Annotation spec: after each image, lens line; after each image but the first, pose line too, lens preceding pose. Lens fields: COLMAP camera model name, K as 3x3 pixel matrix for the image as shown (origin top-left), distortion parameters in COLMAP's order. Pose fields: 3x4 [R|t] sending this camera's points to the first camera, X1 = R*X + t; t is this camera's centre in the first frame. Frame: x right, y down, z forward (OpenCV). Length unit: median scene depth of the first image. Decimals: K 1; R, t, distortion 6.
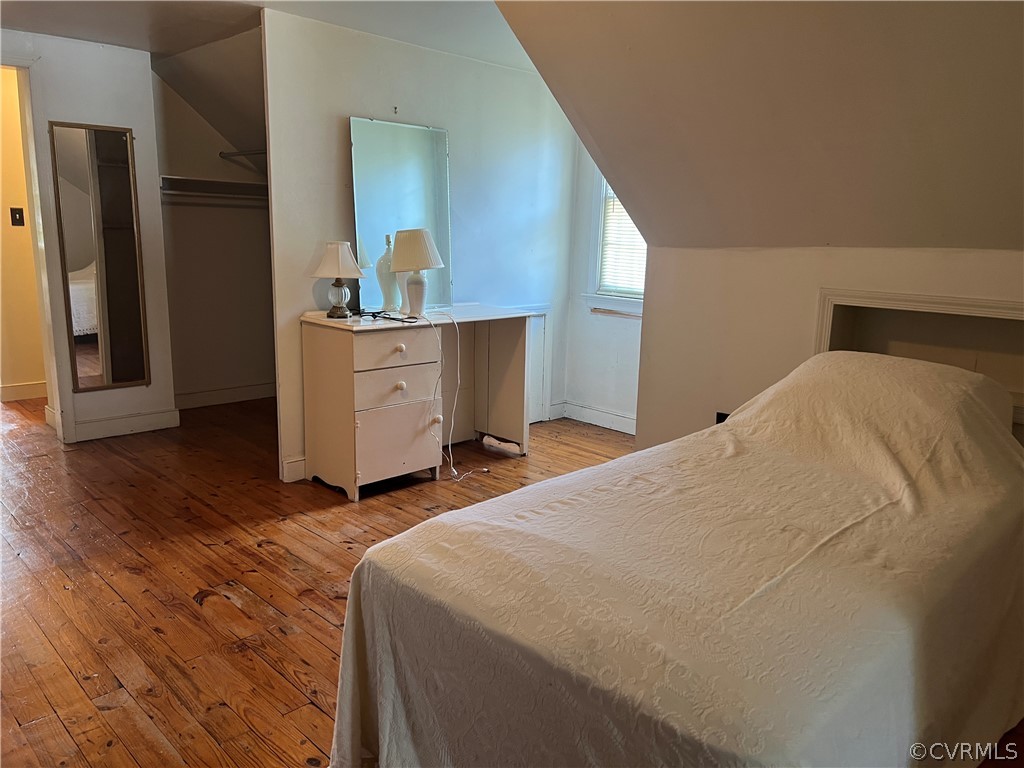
lens RADIAL K [[765.5, 0, 517.6], [0, 765.5, 384.9], [0, 0, 1]] dist [0.057411, -0.103007]
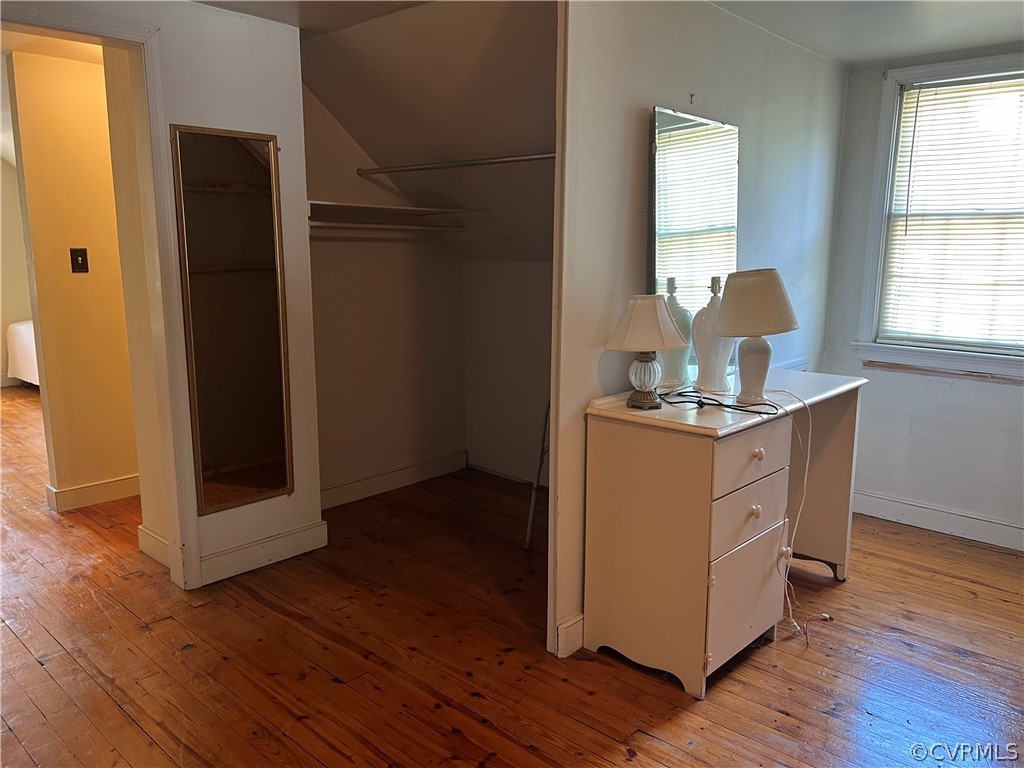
lens RADIAL K [[778.3, 0, 512.0], [0, 778.3, 373.8], [0, 0, 1]] dist [0.007891, -0.003071]
pose [[0.998779, -0.031612, 0.037953, -0.339916], [0.032997, 0.998790, -0.036459, -0.087669], [-0.036755, 0.037667, 0.998614, 0.308009]]
